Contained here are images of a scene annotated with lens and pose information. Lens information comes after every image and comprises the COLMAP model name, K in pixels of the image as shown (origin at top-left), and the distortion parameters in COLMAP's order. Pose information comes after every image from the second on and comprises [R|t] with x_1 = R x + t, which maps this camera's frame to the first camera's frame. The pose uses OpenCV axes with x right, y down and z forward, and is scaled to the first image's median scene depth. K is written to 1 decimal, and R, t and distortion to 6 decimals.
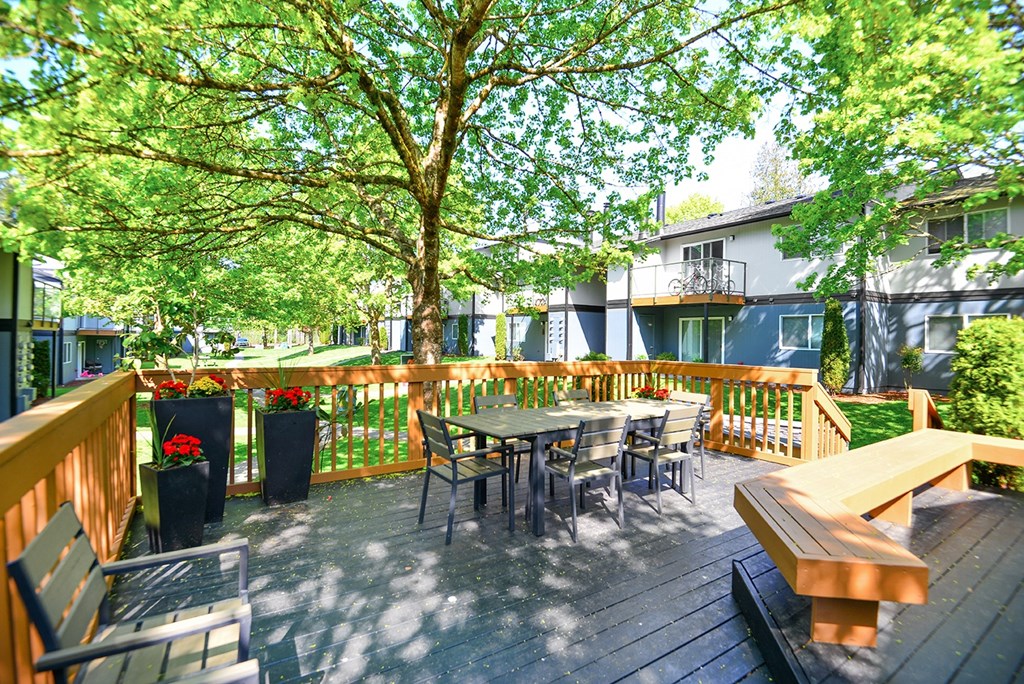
lens RADIAL K [[476.1, 0, 505.7], [0, 476.1, 334.4], [0, 0, 1]] dist [0.002398, -0.029201]
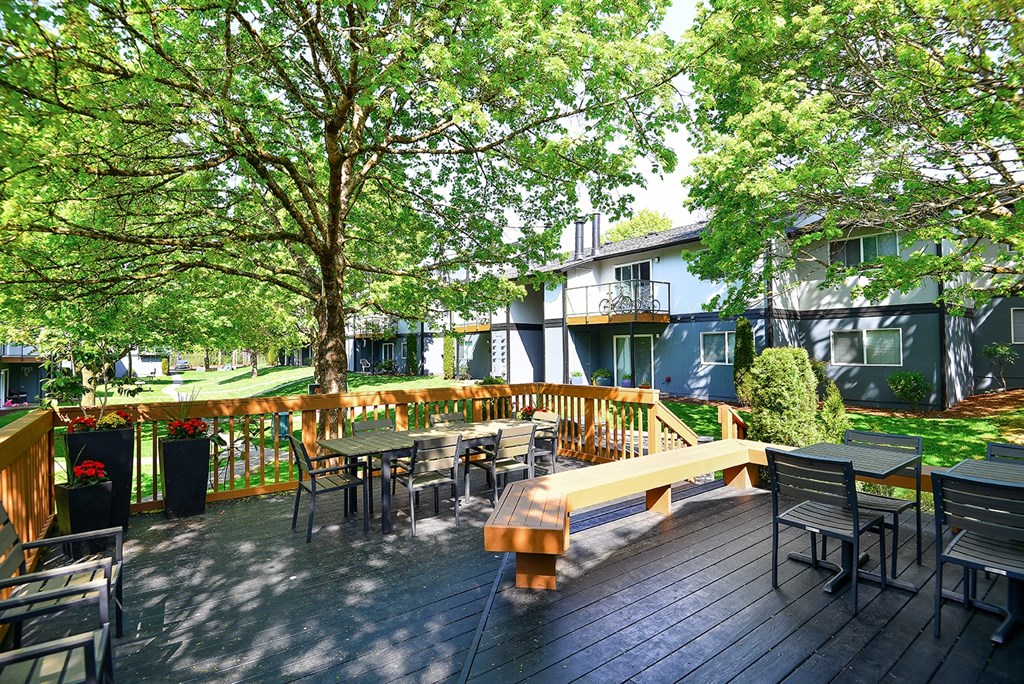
lens RADIAL K [[498.4, 0, 507.8], [0, 498.4, 334.5], [0, 0, 1]] dist [-0.011057, -0.017515]
pose [[0.997363, -0.017614, 0.070398, 0.103418], [0.019590, 0.999431, -0.027472, -0.019865], [-0.069874, 0.028779, 0.997141, -0.116480]]
